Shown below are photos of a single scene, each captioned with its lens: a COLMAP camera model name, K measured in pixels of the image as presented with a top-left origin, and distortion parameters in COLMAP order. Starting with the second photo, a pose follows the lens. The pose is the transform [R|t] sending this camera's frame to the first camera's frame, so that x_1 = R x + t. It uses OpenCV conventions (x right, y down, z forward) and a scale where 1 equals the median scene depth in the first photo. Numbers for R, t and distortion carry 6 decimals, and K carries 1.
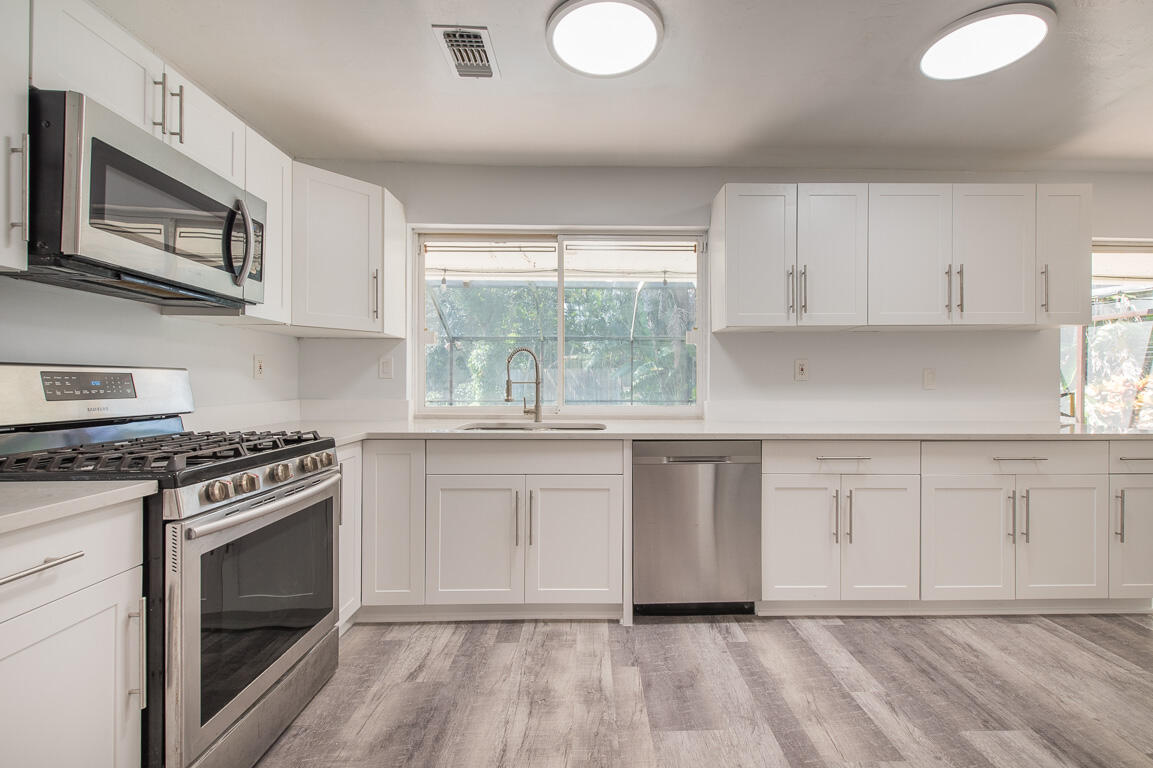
lens RADIAL K [[497.3, 0, 609.5], [0, 497.3, 382.3], [0, 0, 1]] dist [0.002672, -0.005687]
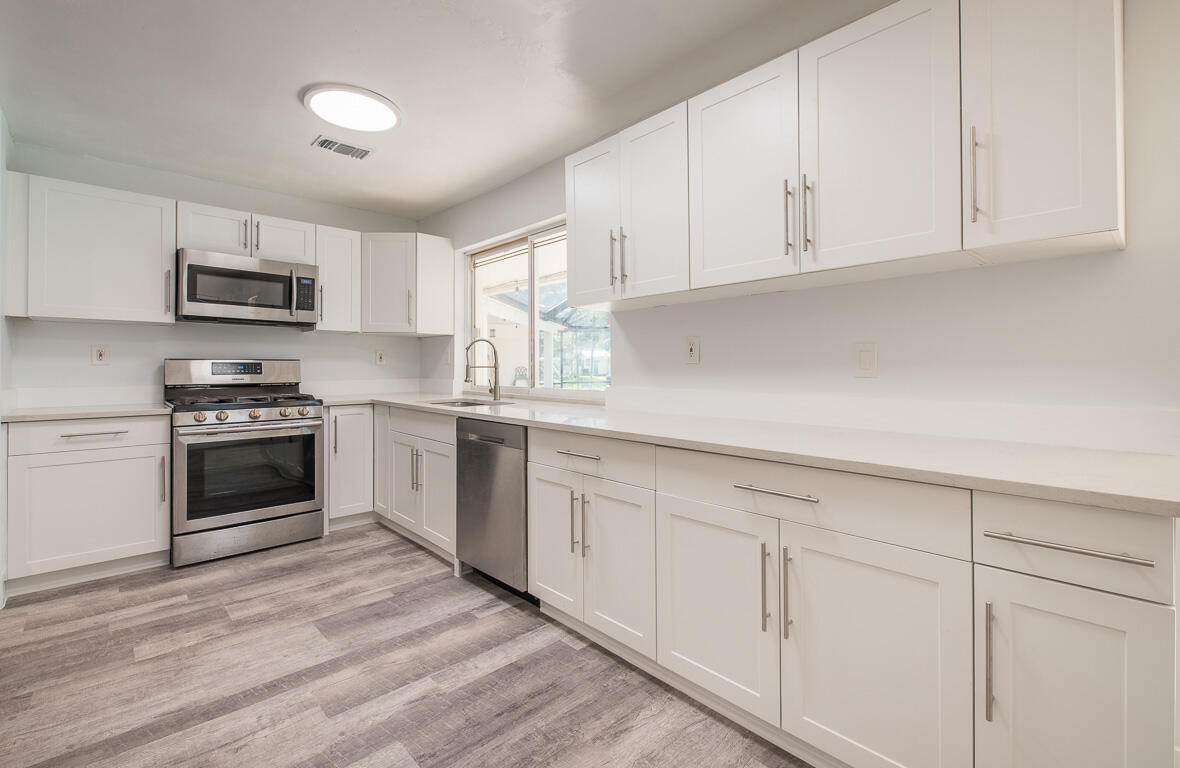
lens RADIAL K [[515.6, 0, 598.9], [0, 515.6, 361.1], [0, 0, 1]] dist [-0.004052, -0.001774]
pose [[0.676938, -0.009509, -0.735979, 1.225248], [0.002440, 0.999940, -0.010675, 0.001166], [0.736036, 0.005431, 0.676921, 0.453088]]
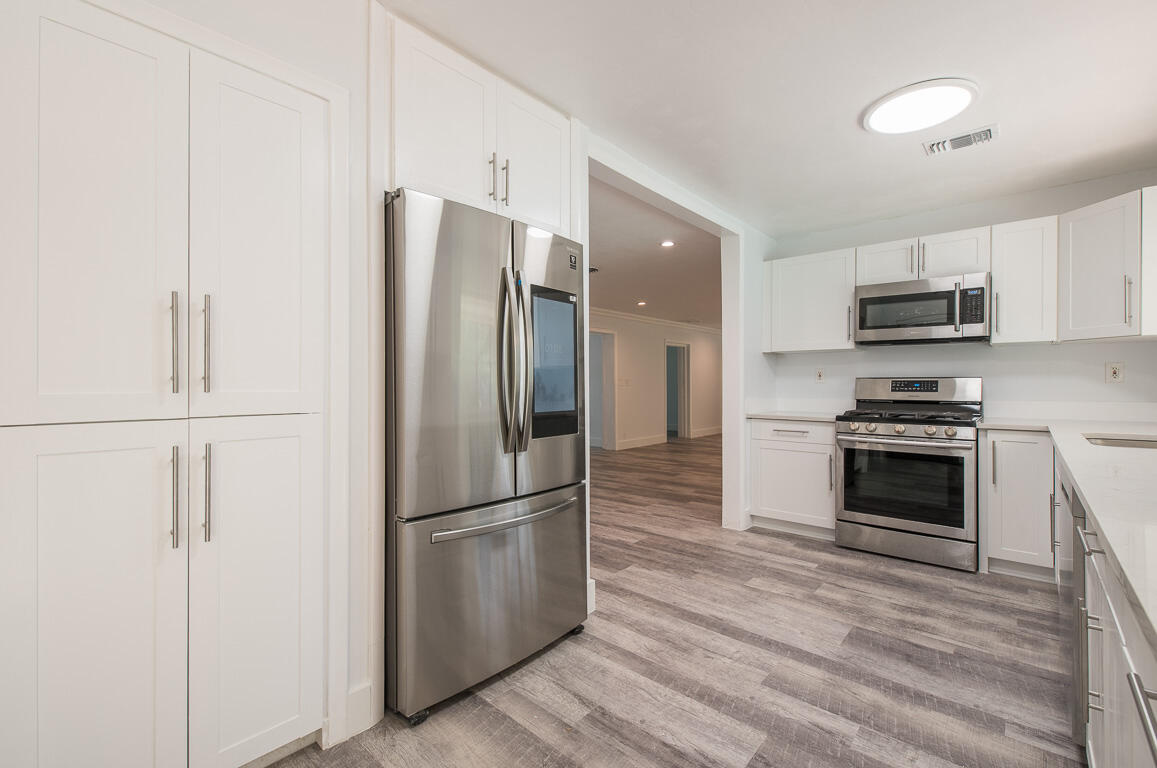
lens RADIAL K [[499.0, 0, 584.9], [0, 499.0, 382.1], [0, 0, 1]] dist [0.002672, -0.005687]
pose [[-0.674748, -0.003766, -0.738038, 1.239563], [-0.002809, 0.999993, -0.002534, -0.001355], [0.738042, 0.000363, -0.674754, 1.027125]]
